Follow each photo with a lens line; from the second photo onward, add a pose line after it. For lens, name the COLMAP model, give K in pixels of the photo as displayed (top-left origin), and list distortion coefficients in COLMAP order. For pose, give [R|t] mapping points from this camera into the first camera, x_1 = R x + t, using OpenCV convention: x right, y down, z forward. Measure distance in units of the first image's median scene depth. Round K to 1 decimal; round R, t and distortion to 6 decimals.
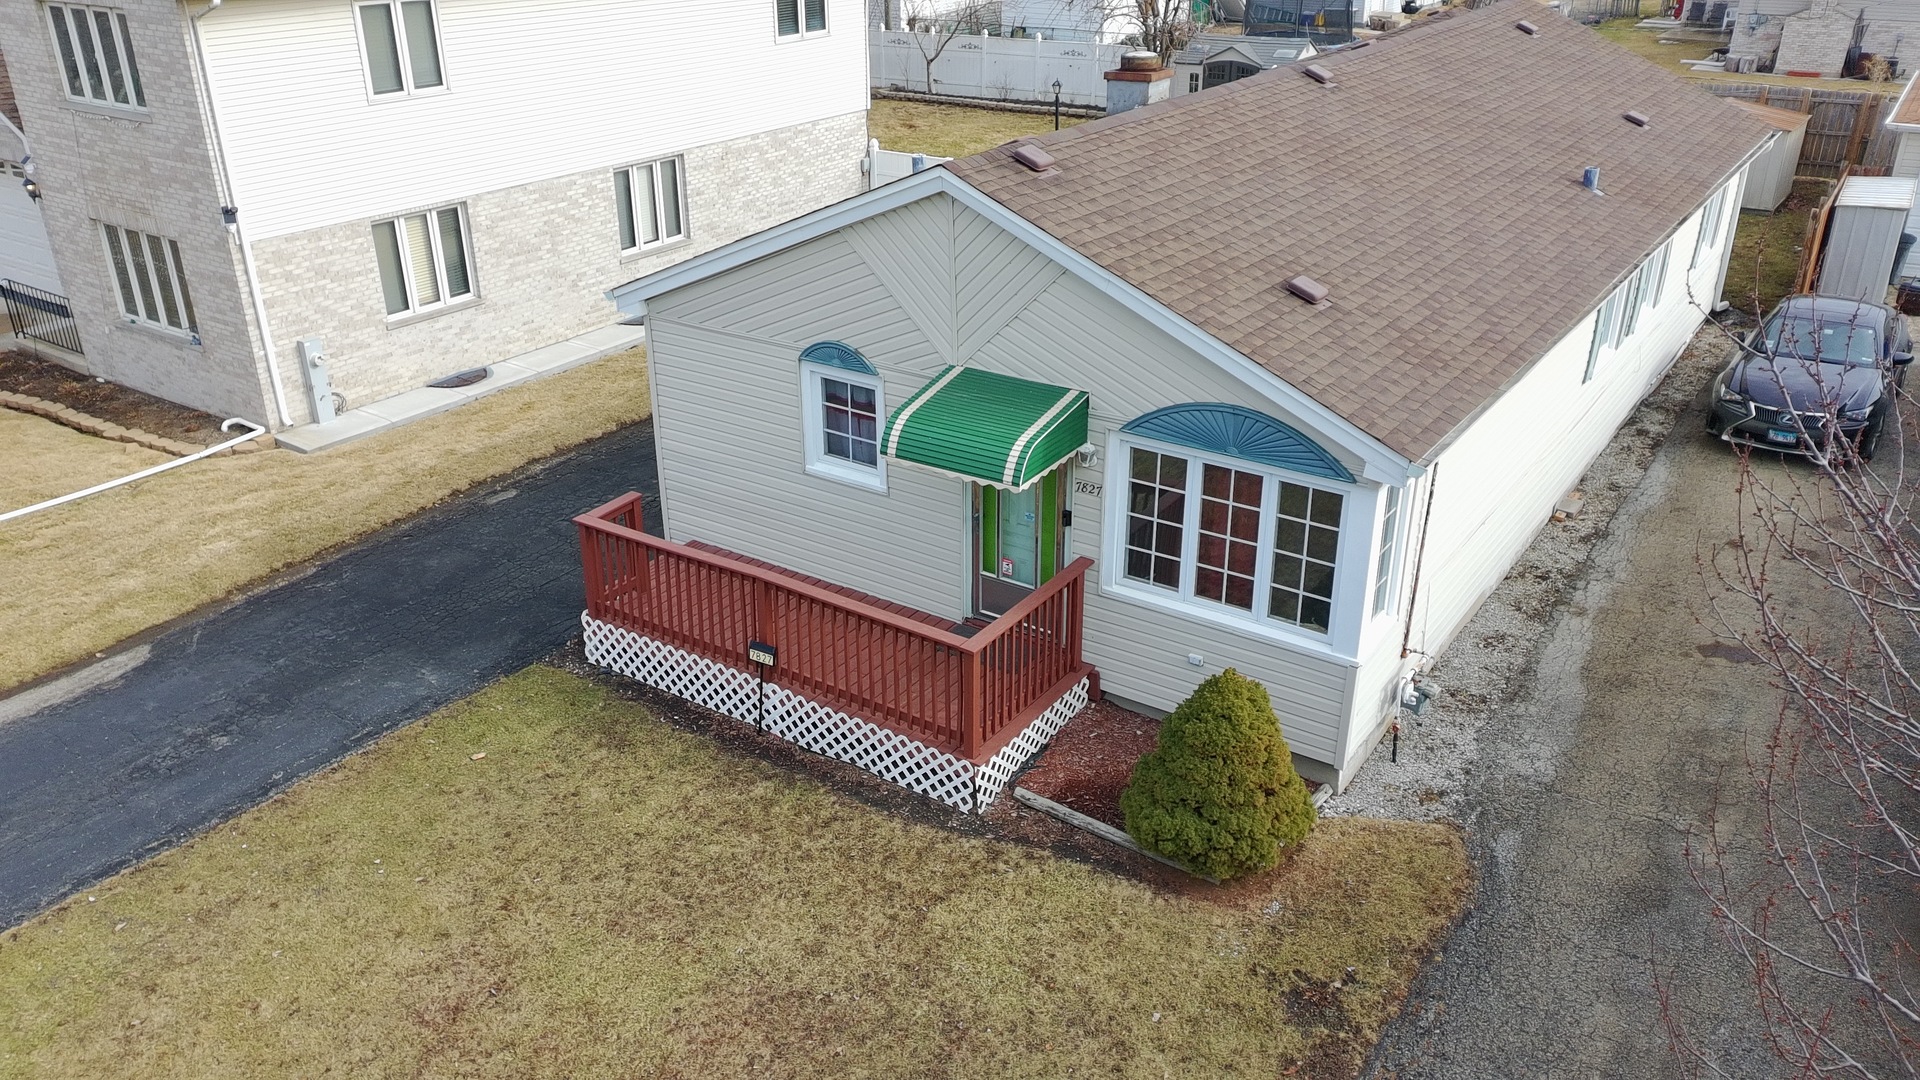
lens RADIAL K [[1454.4, 0, 958.6], [0, 1454.4, 557.6], [0, 0, 1]] dist [0.041580, -0.006524]
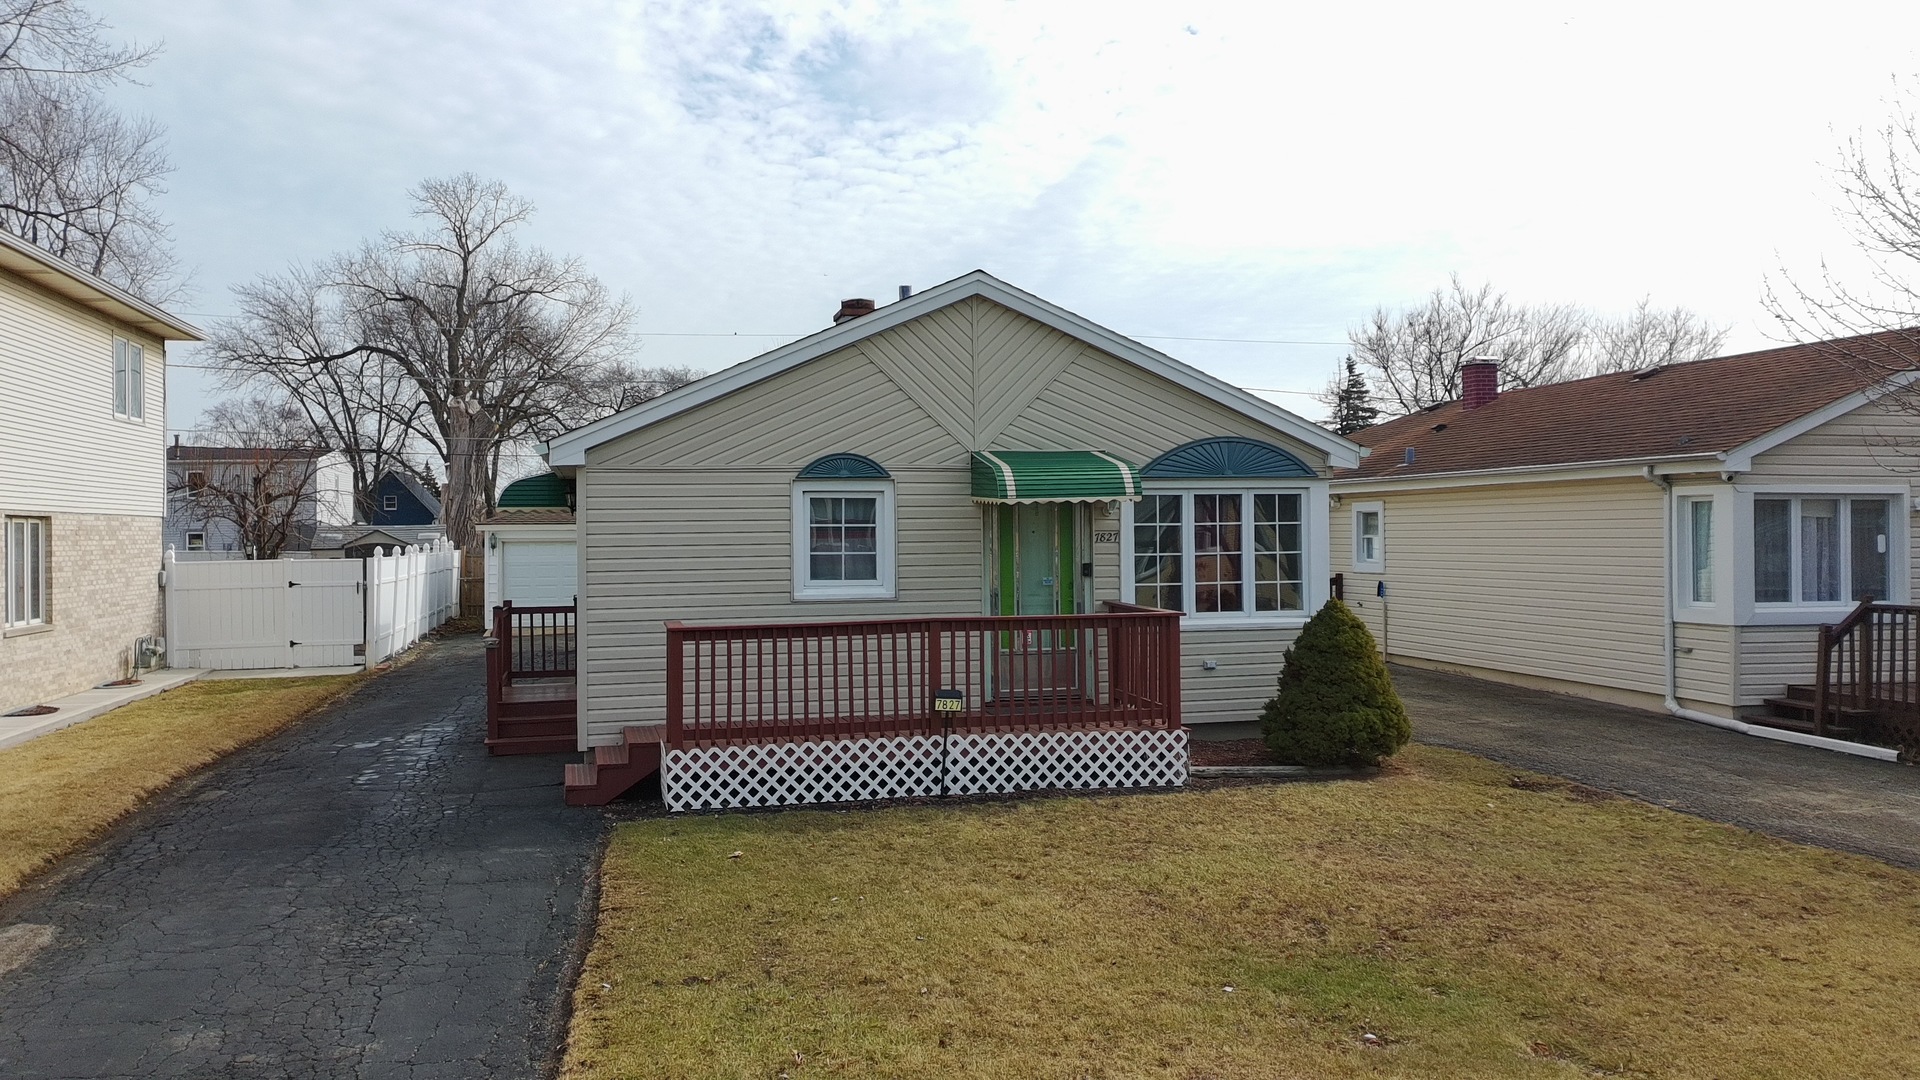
lens RADIAL K [[1469.0, 0, 960.0], [0, 1469.0, 540.0], [0, 0, 1]] dist [0.041767, -0.002720]
pose [[0.679434, -0.006809, 0.733705, -0.764372], [0.327923, 0.897352, -0.295339, 0.236863], [-0.656381, 0.441263, 0.611924, 0.305536]]
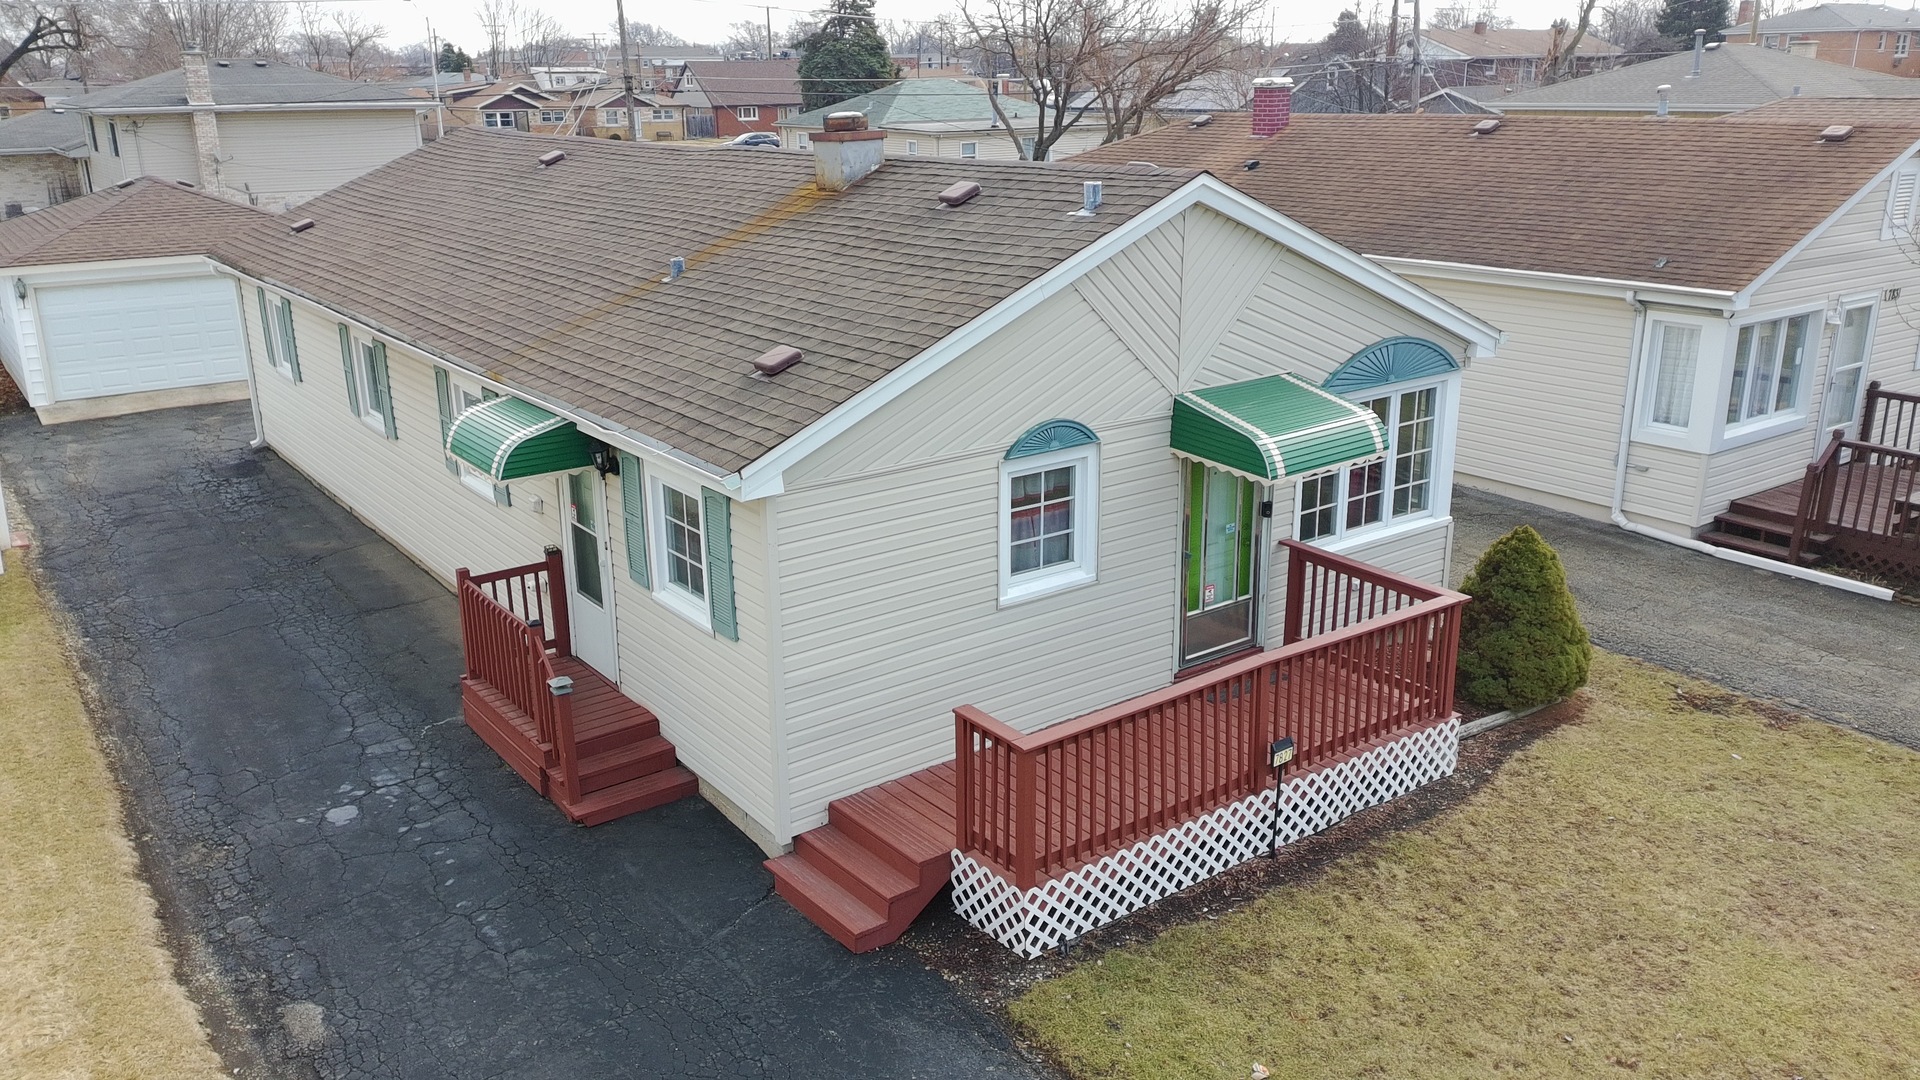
lens RADIAL K [[1469.0, 0, 960.0], [0, 1469.0, 540.0], [0, 0, 1]] dist [0.041767, -0.002720]
pose [[0.338688, -0.284286, 0.896924, -0.823659], [0.423280, 0.897390, 0.124598, -0.201846], [-0.840312, 0.337450, 0.424268, 0.676070]]
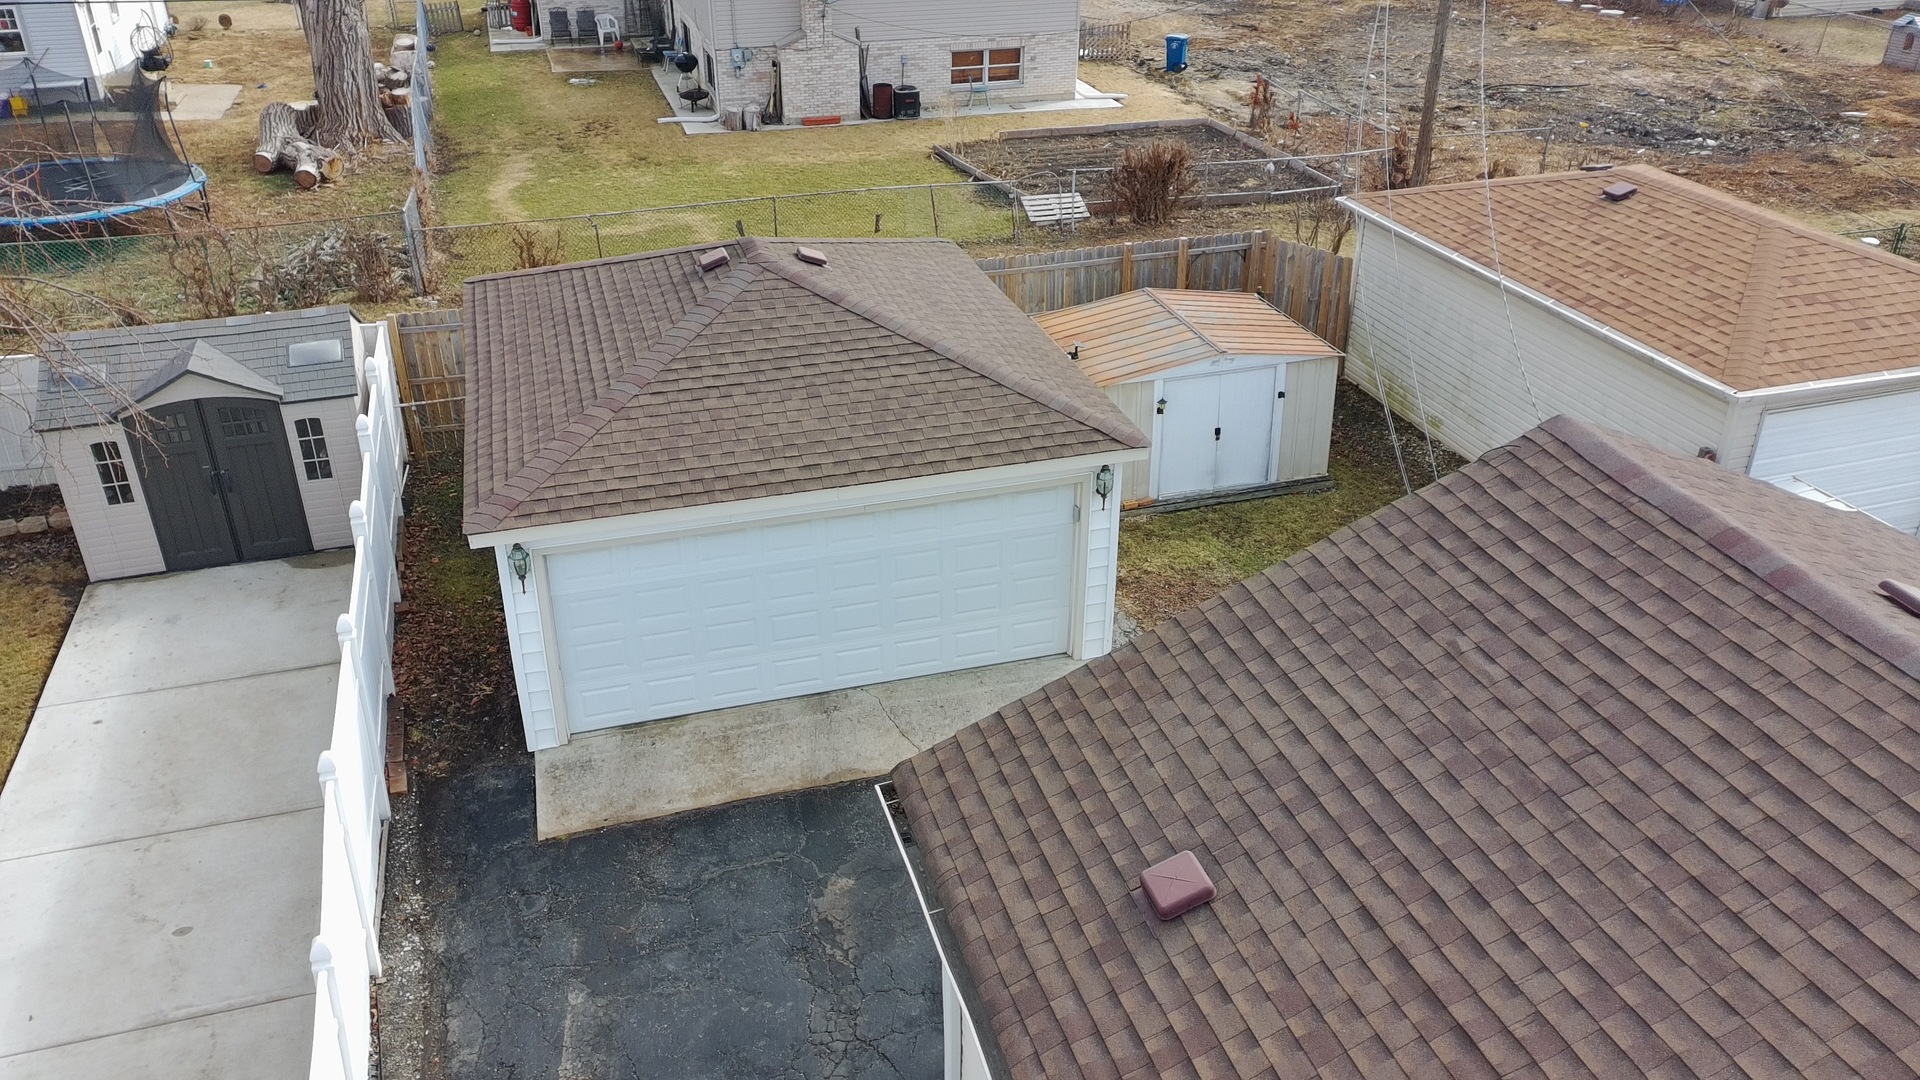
lens RADIAL K [[1469.0, 0, 960.0], [0, 1469.0, 540.0], [0, 0, 1]] dist [0.041767, -0.002720]
pose [[0.637365, -0.372205, 0.674707, 0.100328], [0.346386, 0.920542, 0.180606, -0.825017], [-0.688319, 0.118597, 0.715648, 1.499895]]
